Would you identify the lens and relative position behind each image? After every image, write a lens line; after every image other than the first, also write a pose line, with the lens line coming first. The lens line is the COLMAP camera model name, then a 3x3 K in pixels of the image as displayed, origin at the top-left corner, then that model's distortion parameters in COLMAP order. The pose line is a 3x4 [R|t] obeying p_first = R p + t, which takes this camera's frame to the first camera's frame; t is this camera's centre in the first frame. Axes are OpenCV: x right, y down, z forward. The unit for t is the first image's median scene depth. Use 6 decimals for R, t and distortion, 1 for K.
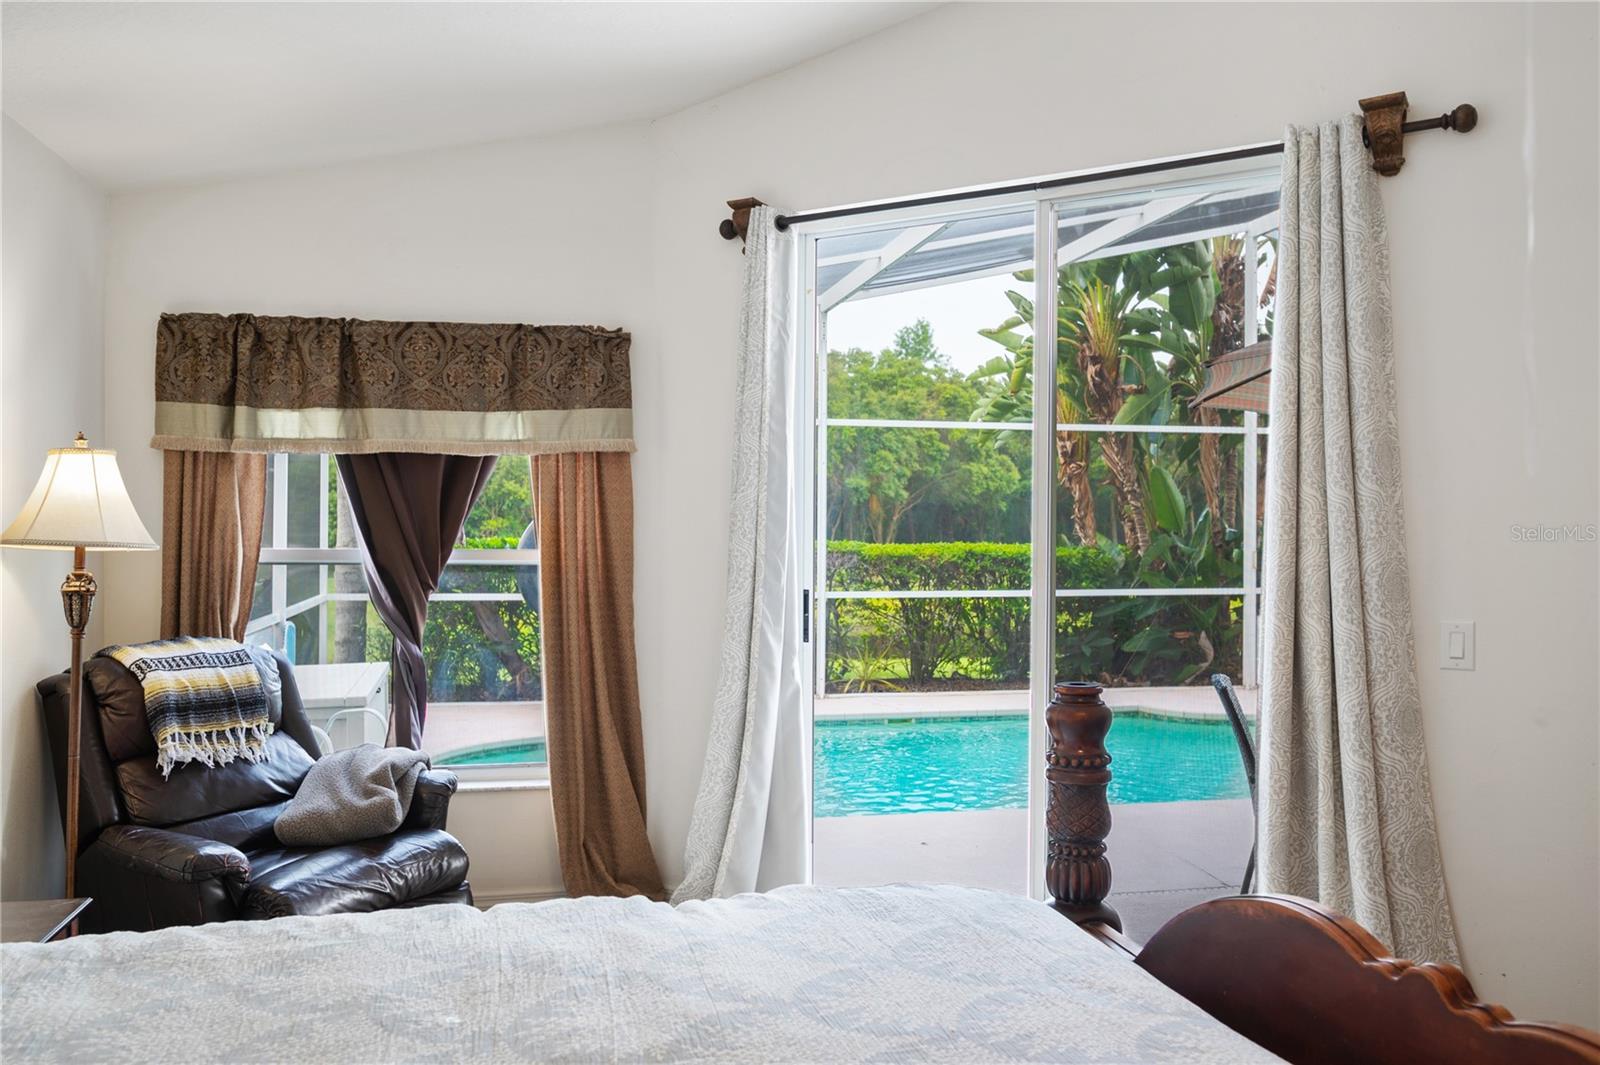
lens RADIAL K [[1322.1, 0, 802.7], [0, 1322.1, 520.8], [0, 0, 1]] dist [-0.000481, -0.001998]
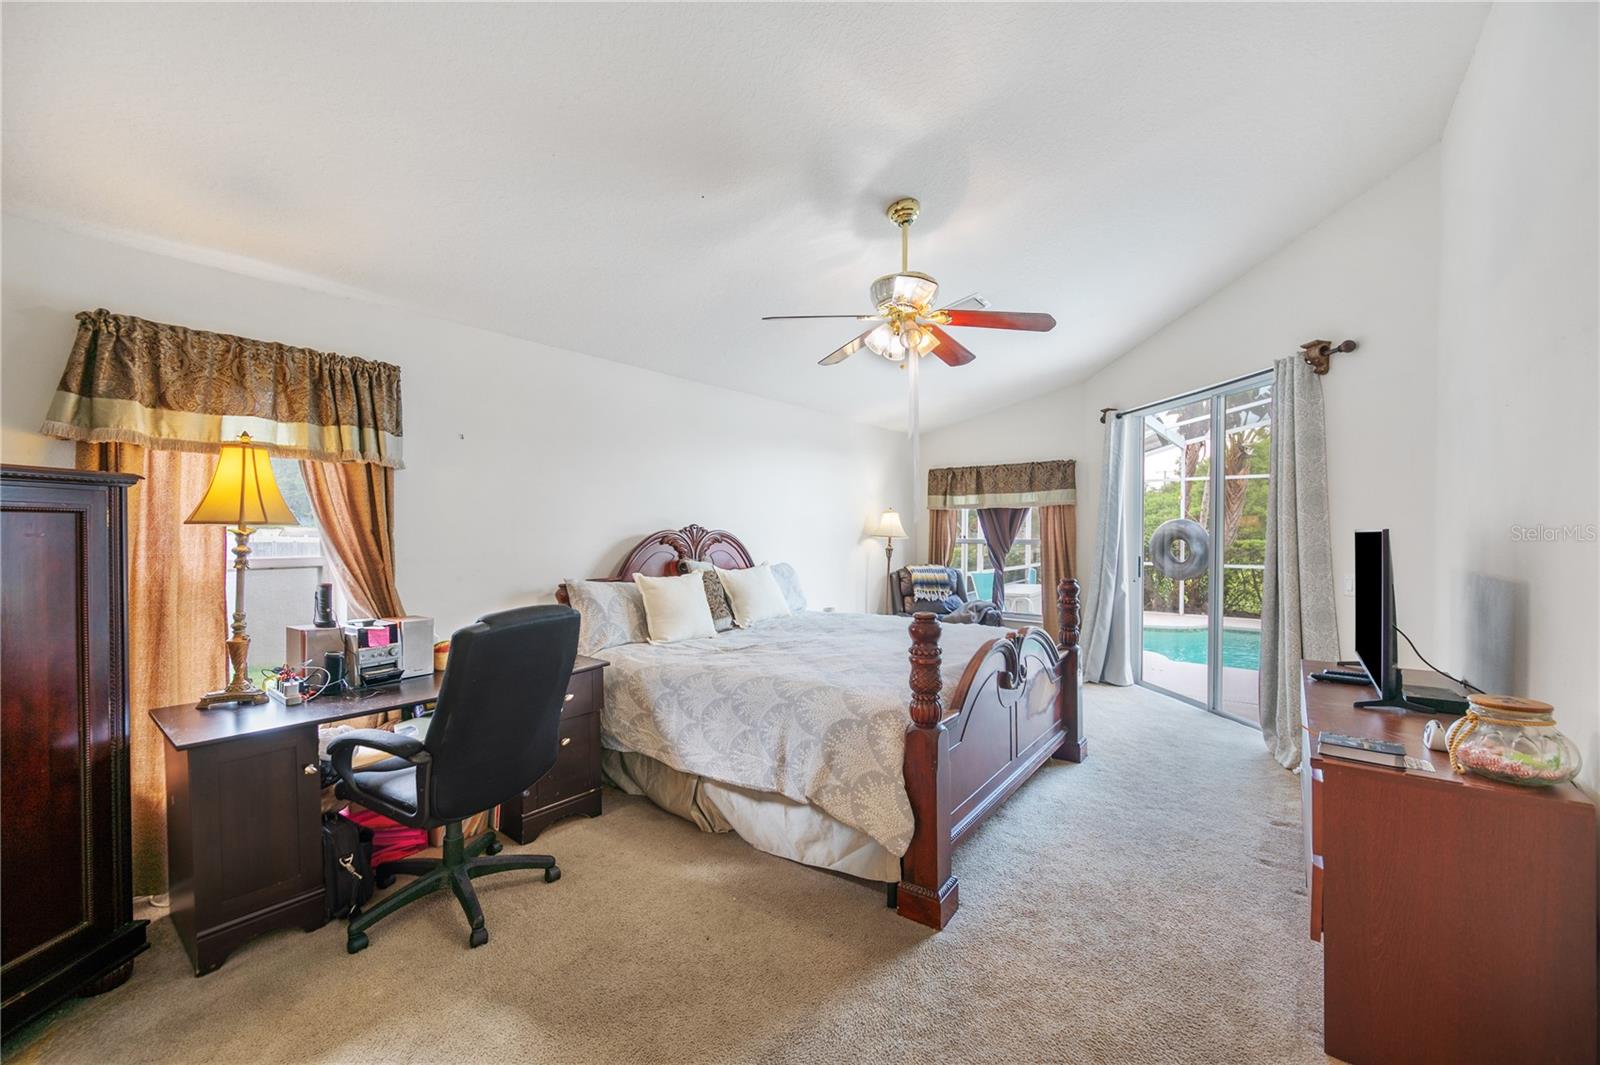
lens RADIAL K [[639.6, 0, 798.3], [0, 639.6, 532.5], [0, 0, 1]] dist [0.000752, 0.000331]
pose [[0.626856, 0.000907, -0.779135, 0.572285], [0.003803, 0.999984, 0.004224, -0.002551], [0.779126, -0.005611, 0.626842, -0.287347]]
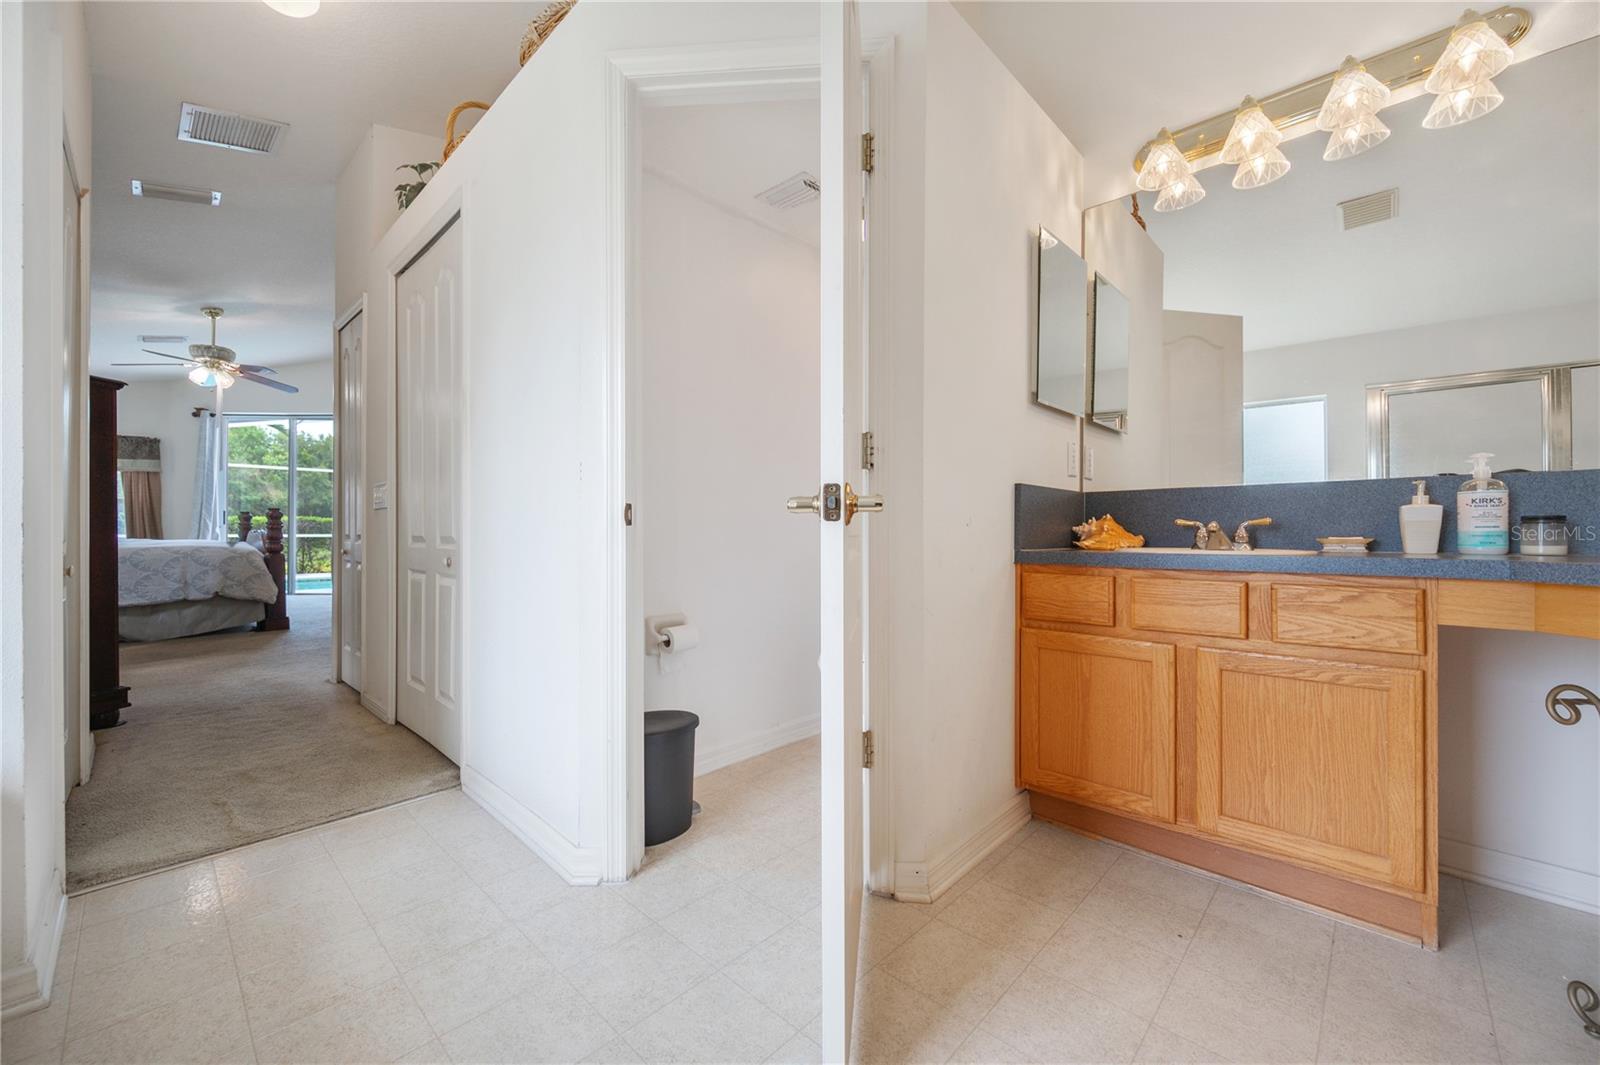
lens RADIAL K [[639.6, 0, 803.3], [0, 639.6, 527.5], [0, 0, 1]] dist [0.000752, 0.000331]
pose [[0.839132, 0.002930, 0.543920, 0.419333], [-0.001887, 0.999995, -0.002474, 0.106887], [-0.543925, 0.001050, 0.839133, -1.519978]]
